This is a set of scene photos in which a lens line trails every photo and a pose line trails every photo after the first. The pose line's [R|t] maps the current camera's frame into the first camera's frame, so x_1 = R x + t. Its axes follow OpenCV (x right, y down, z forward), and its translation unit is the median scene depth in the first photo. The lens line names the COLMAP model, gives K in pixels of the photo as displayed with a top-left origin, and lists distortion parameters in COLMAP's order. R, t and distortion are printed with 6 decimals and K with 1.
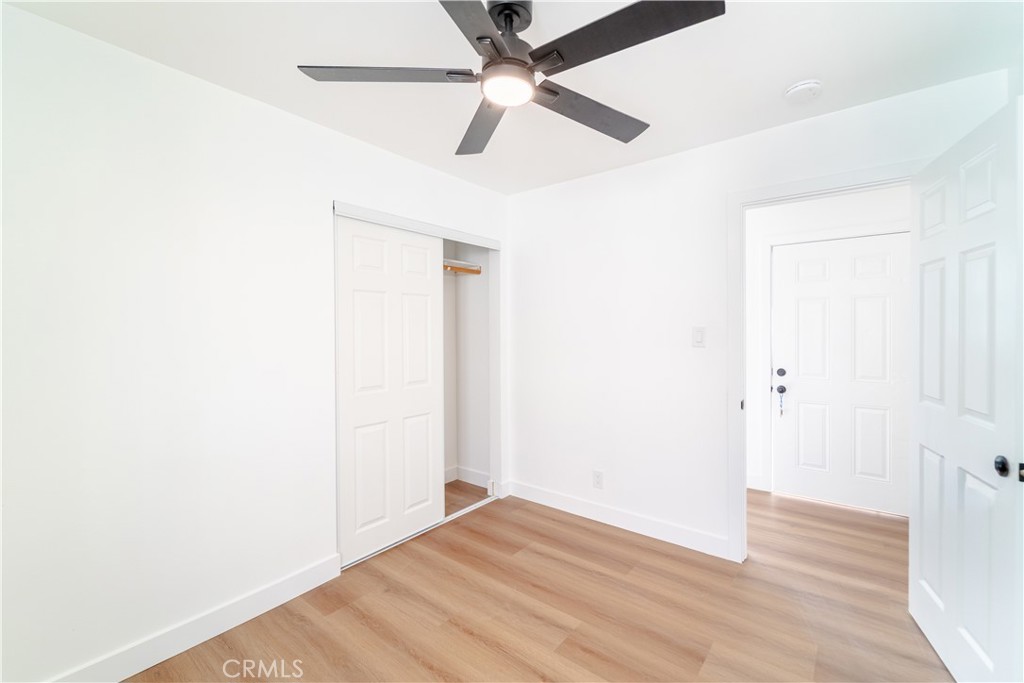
lens RADIAL K [[425.5, 0, 535.0], [0, 425.5, 335.1], [0, 0, 1]] dist [-0.000821, -0.000205]
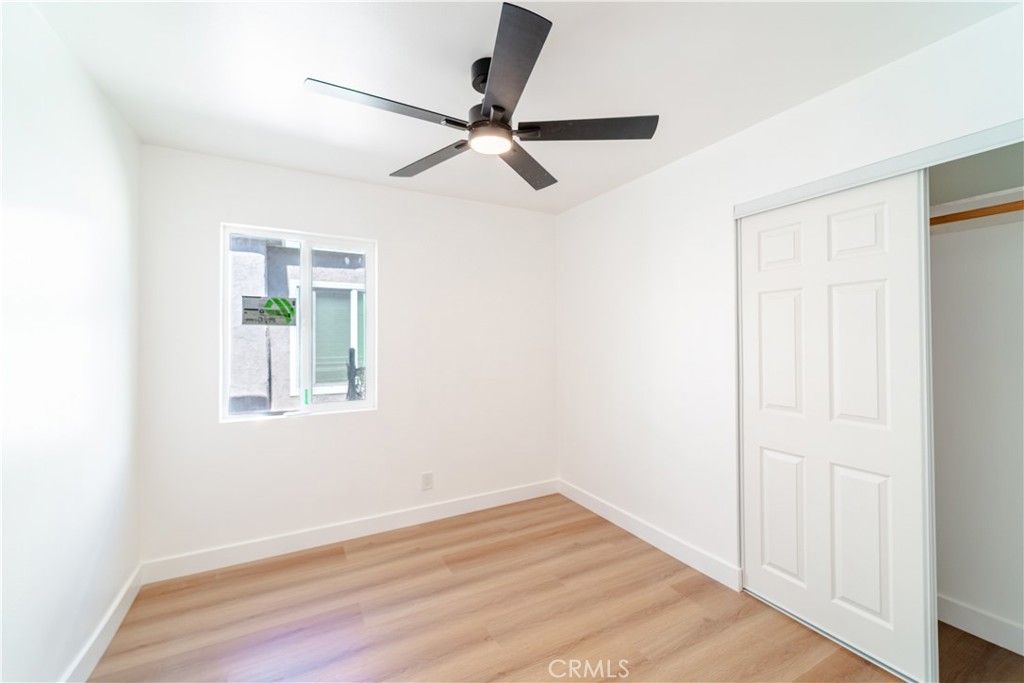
lens RADIAL K [[425.5, 0, 535.0], [0, 425.5, 335.1], [0, 0, 1]] dist [-0.000821, -0.000205]
pose [[-0.388143, -0.007260, -0.921570, 0.609391], [-0.008302, 0.999956, -0.004381, -0.009767], [0.921562, 0.005950, -0.388186, 0.943509]]
